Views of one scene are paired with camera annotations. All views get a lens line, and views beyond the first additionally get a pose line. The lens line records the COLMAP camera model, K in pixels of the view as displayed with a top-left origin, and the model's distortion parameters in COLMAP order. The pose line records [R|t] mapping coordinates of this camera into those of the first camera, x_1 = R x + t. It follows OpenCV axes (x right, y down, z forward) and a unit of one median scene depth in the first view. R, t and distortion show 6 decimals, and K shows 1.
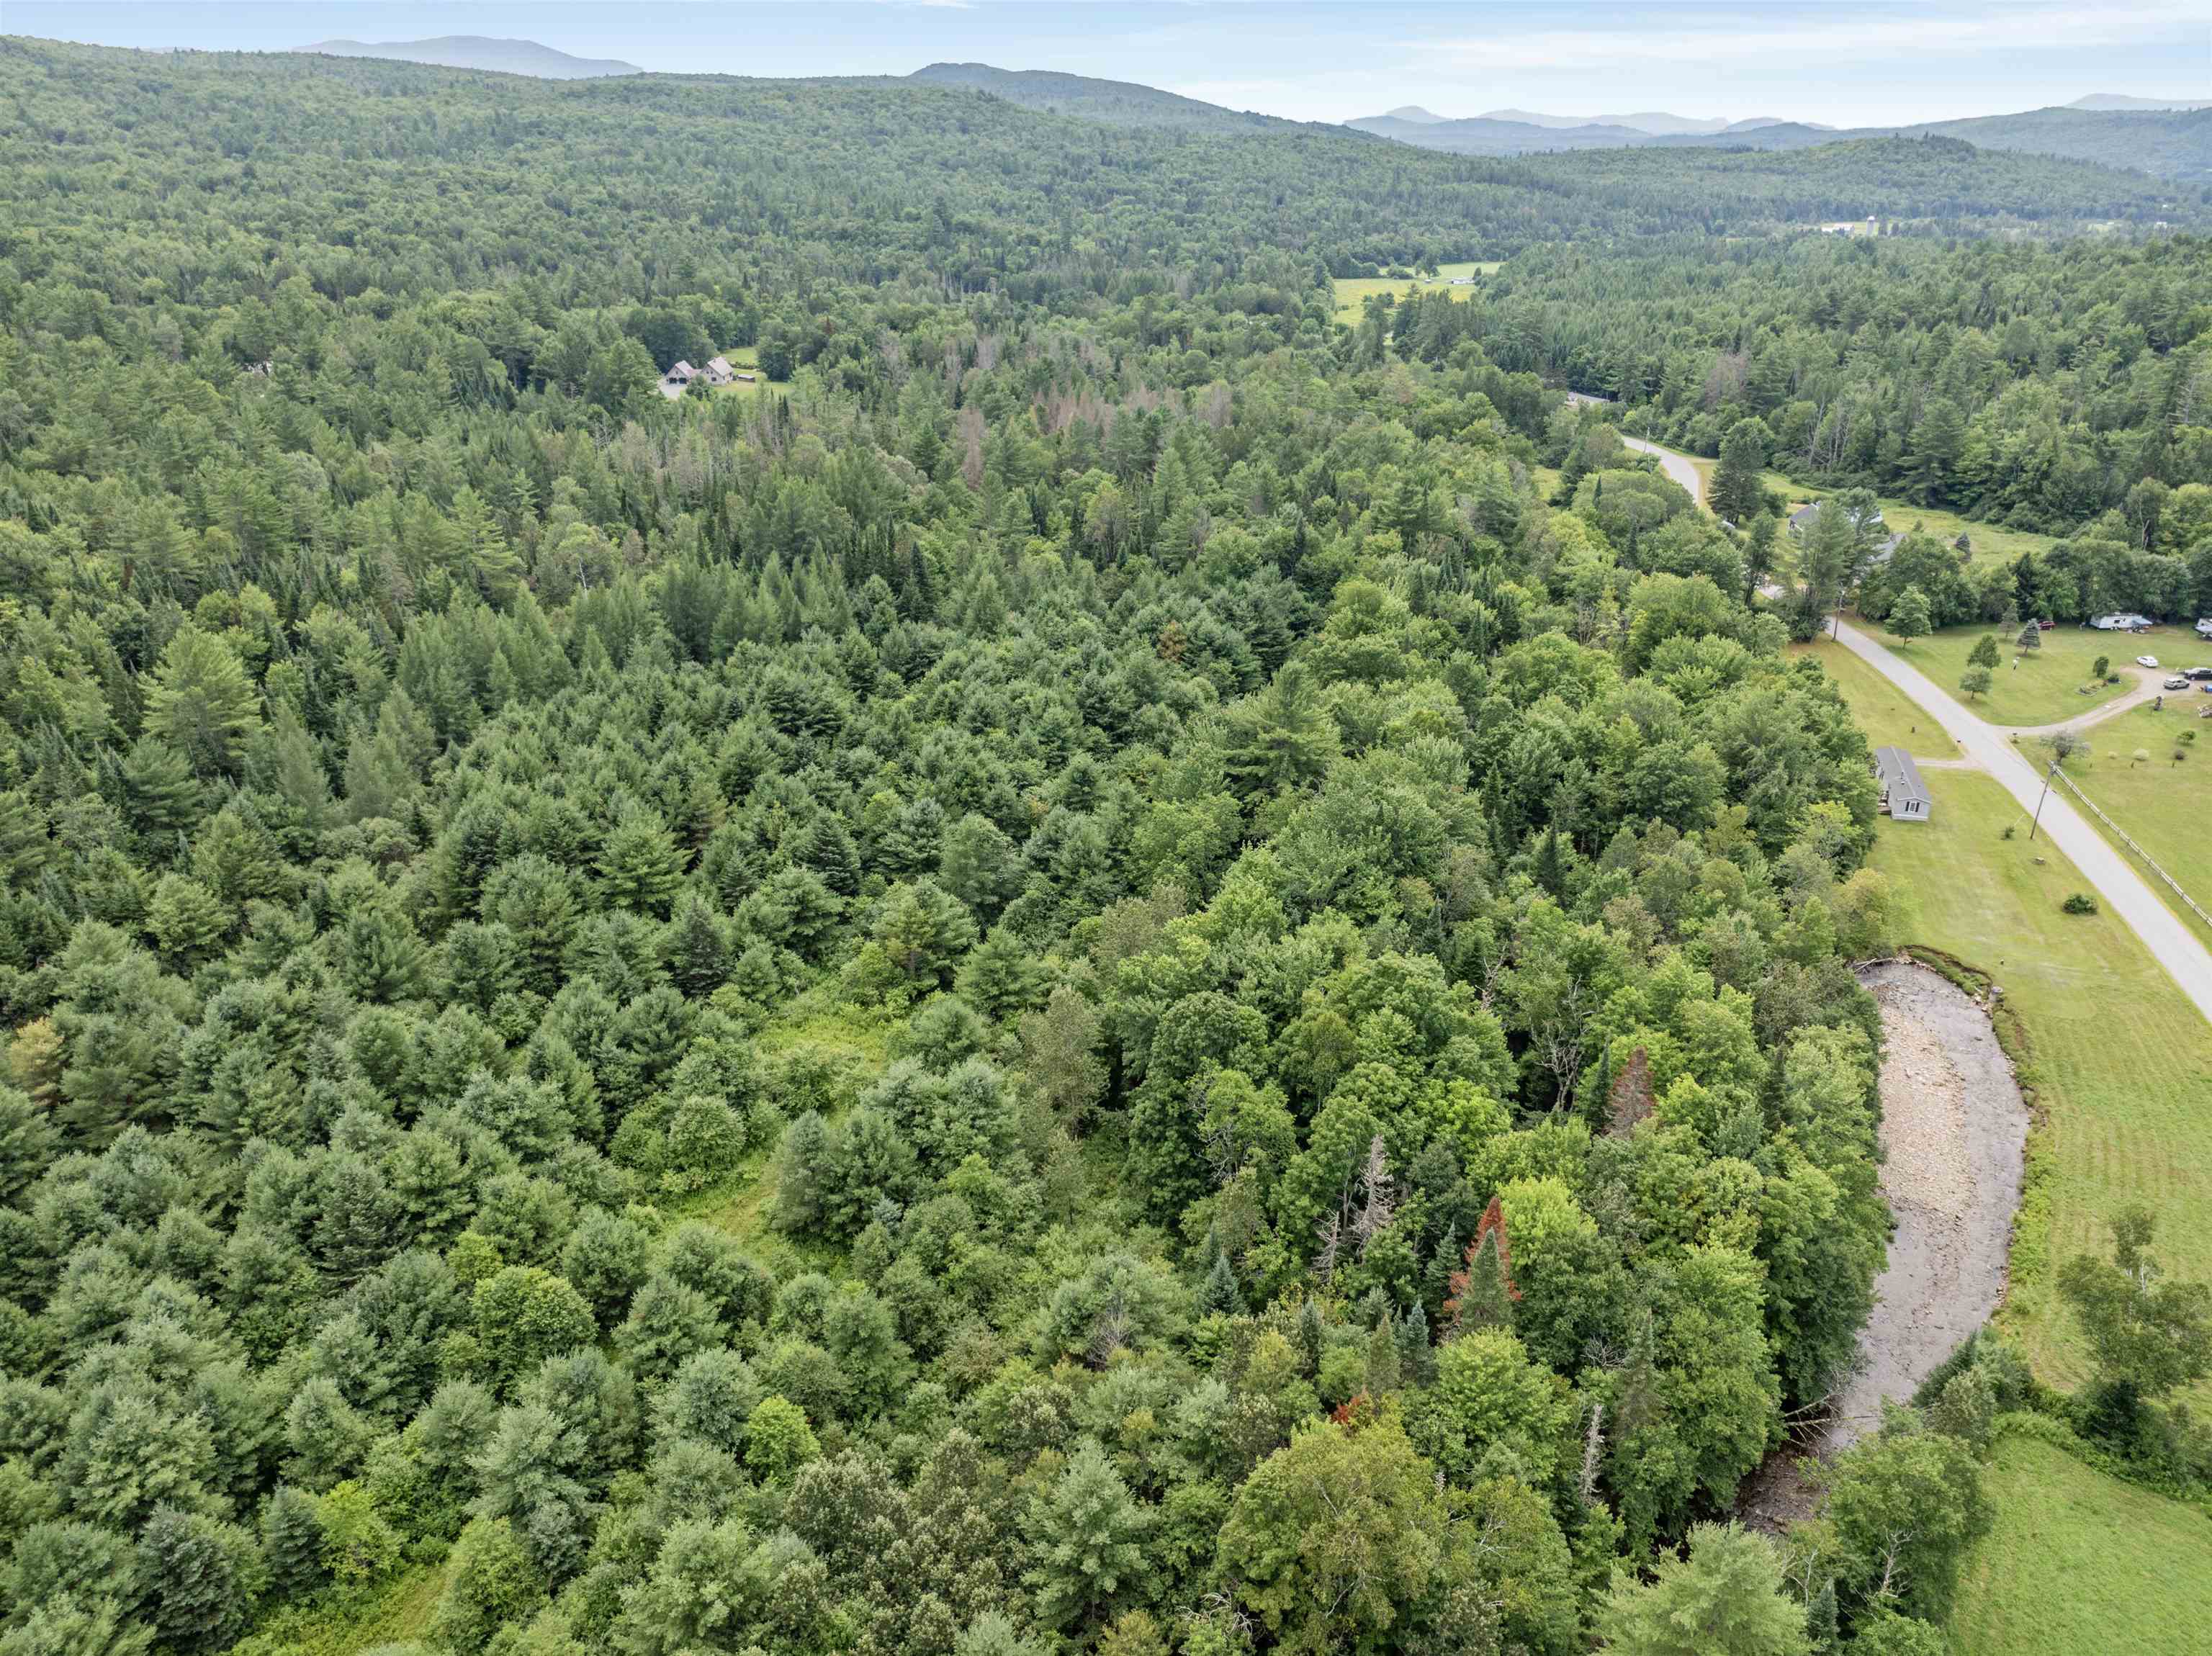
lens RADIAL K [[1552.5, 0, 1106.4], [0, 1552.5, 831.9], [0, 0, 1]] dist [-0.055618, 0.028036]
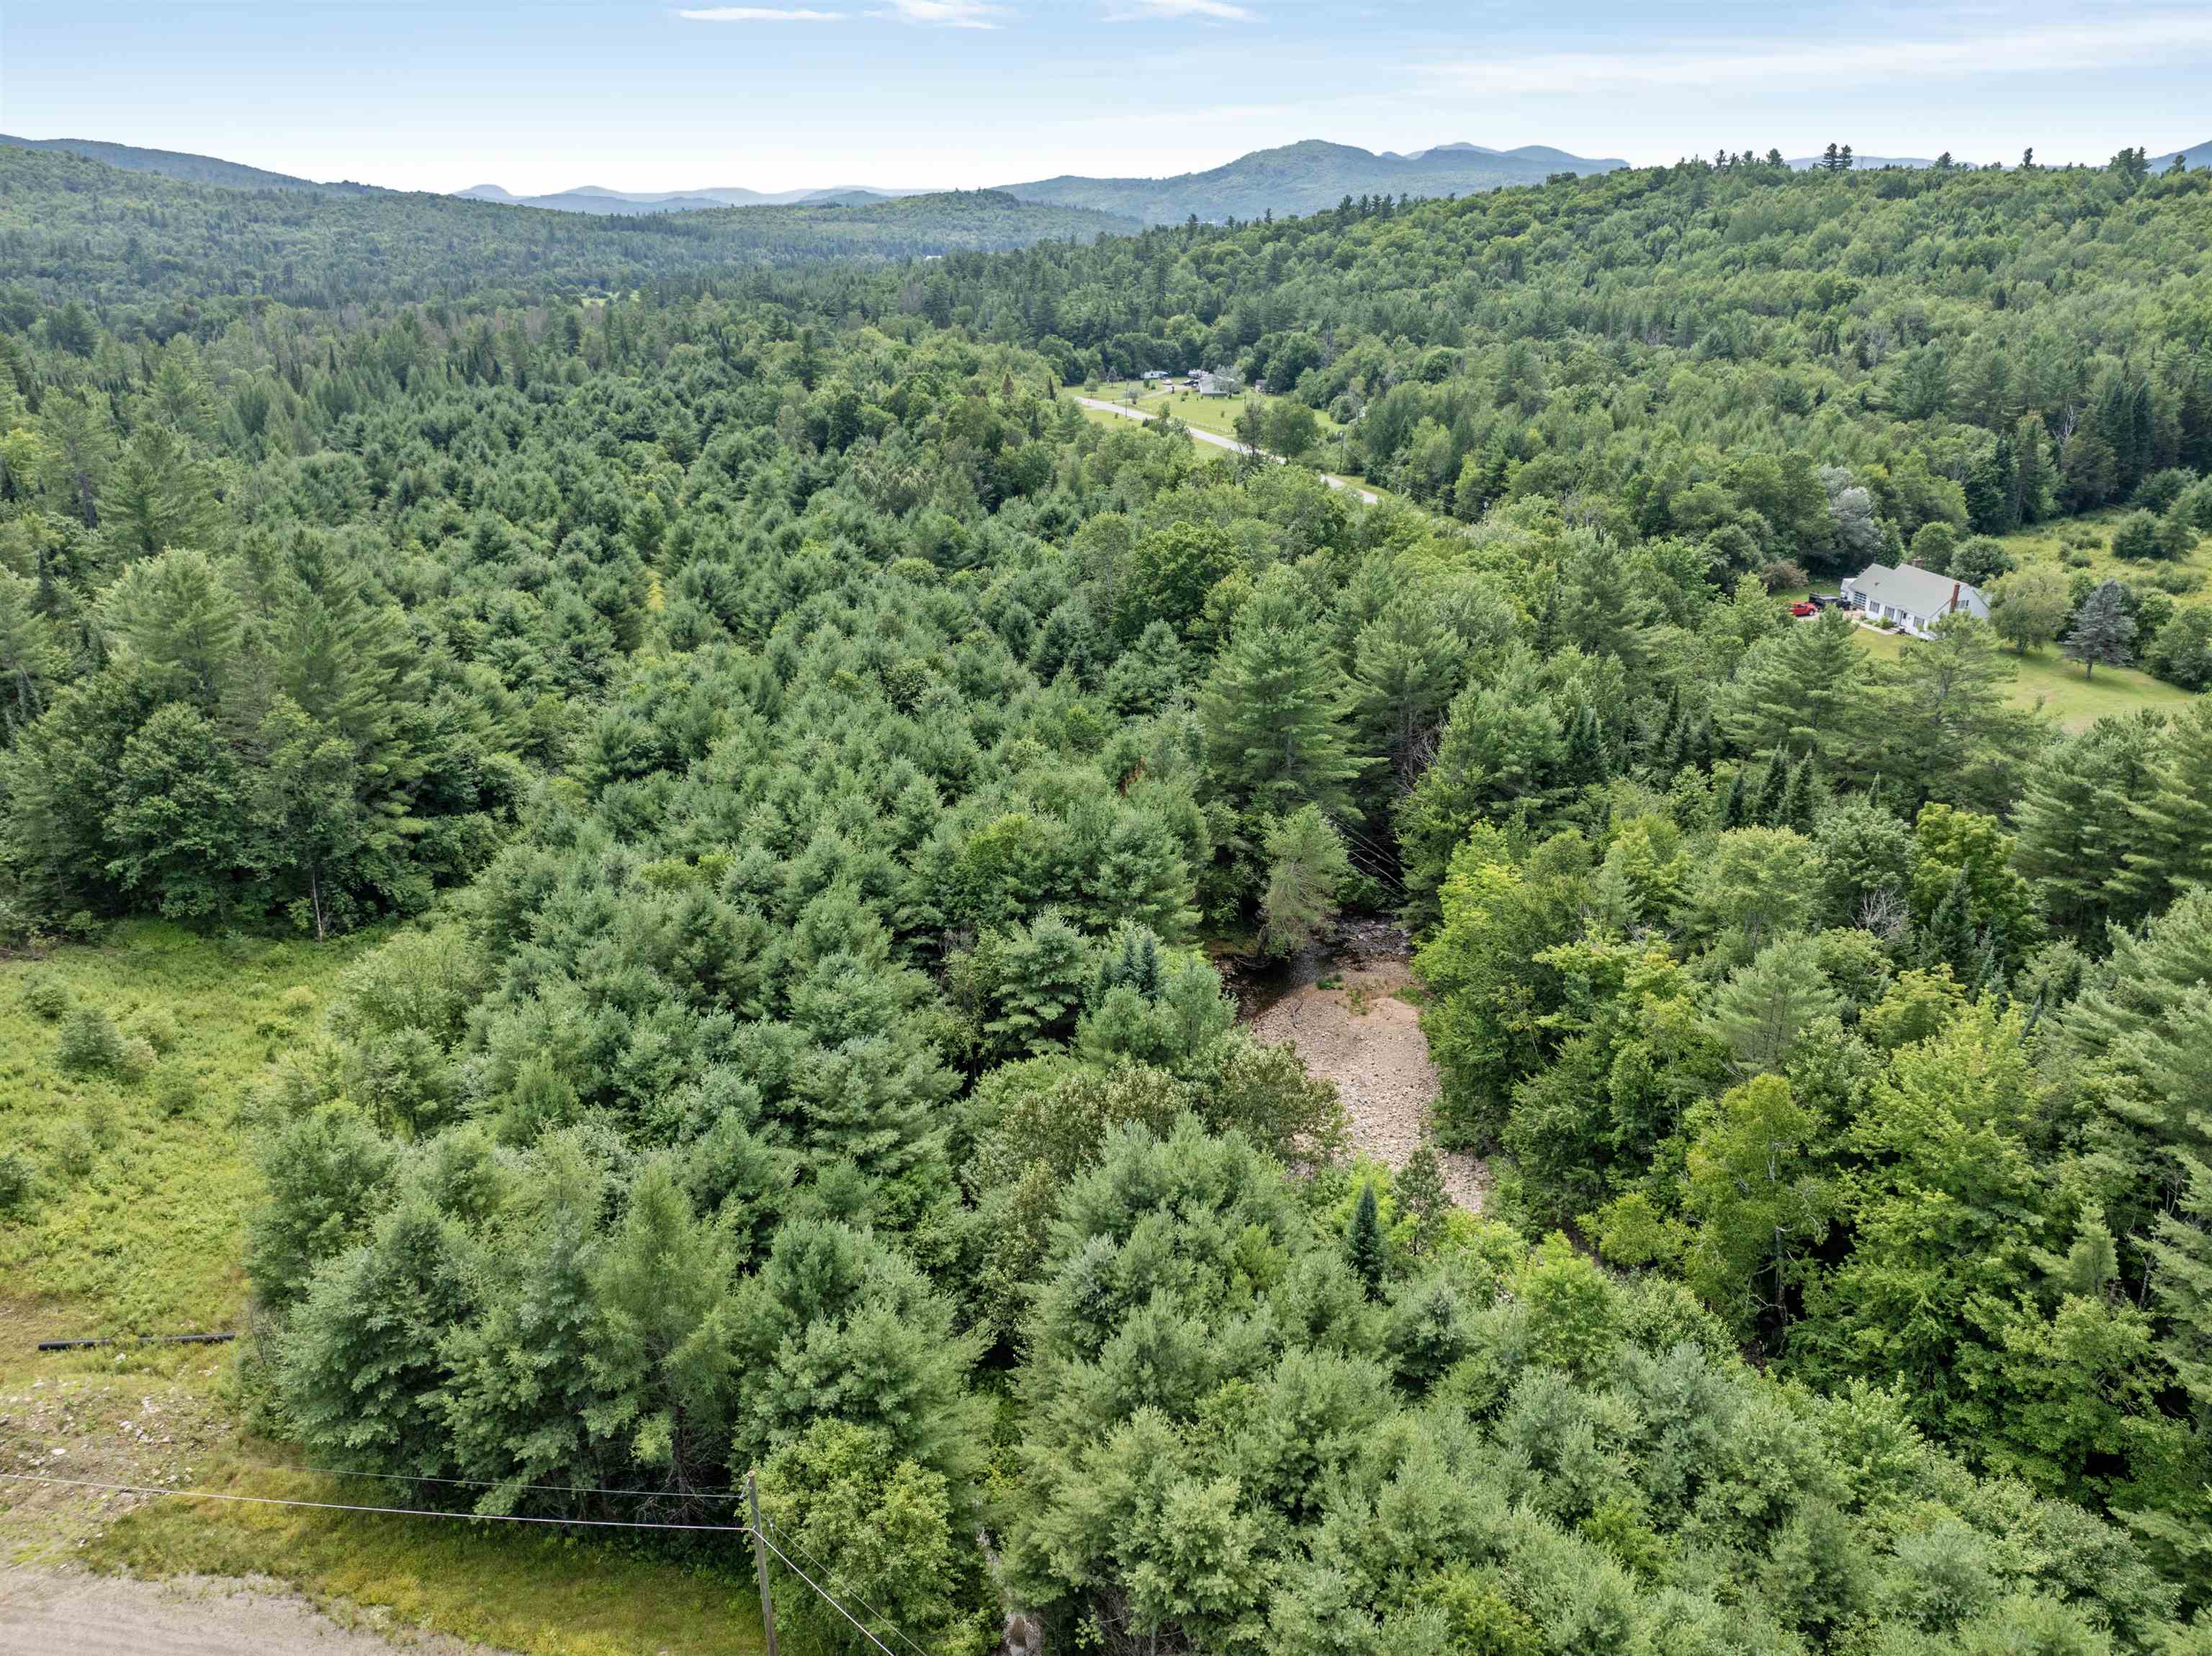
lens RADIAL K [[1554.2, 0, 1114.6], [0, 1554.2, 820.2], [0, 0, 1]] dist [-0.038736, -0.000747]
pose [[0.856592, -0.189224, 0.480047, -0.661762], [0.213289, 0.976979, 0.004513, 0.628837], [-0.469849, 0.098523, 0.877231, -1.001489]]
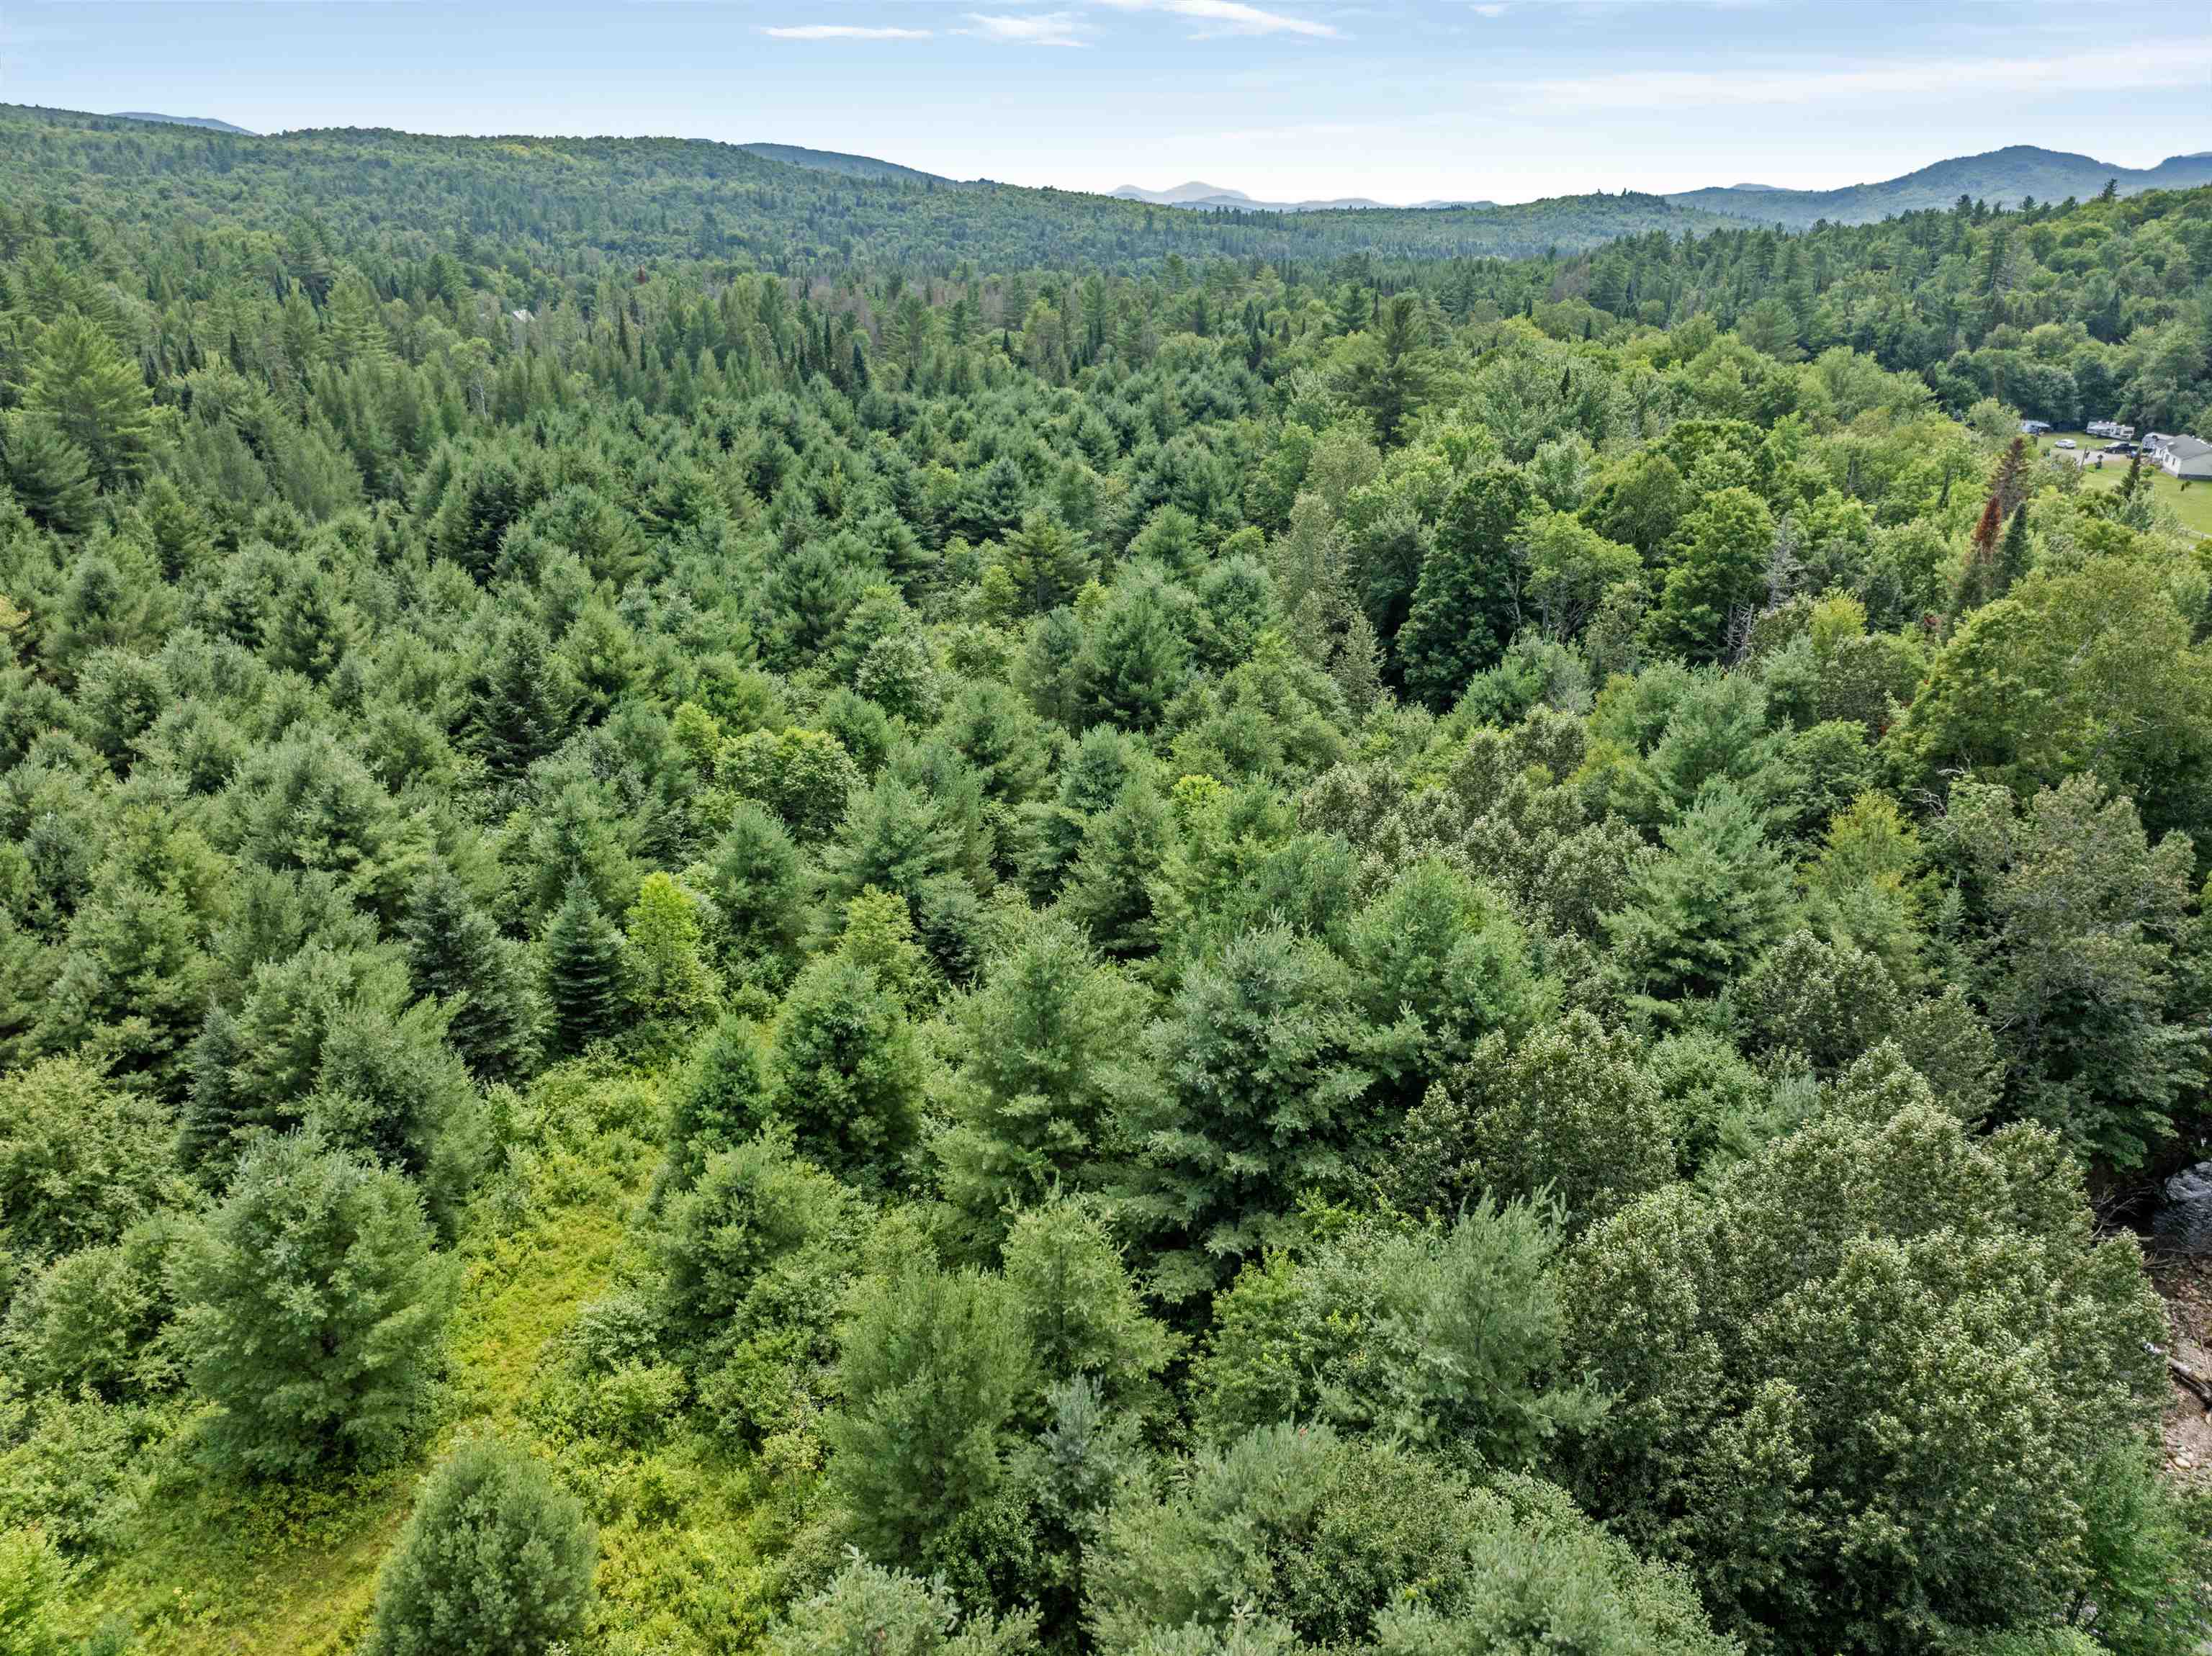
lens RADIAL K [[1573.7, 0, 1110.6], [0, 1573.7, 784.0], [0, 0, 1]] dist [-0.056045, 0.032724]
pose [[0.985678, -0.052827, 0.160151, -0.212051], [0.065671, 0.994943, -0.075998, 0.237057], [-0.155326, 0.085427, 0.984163, 0.125004]]
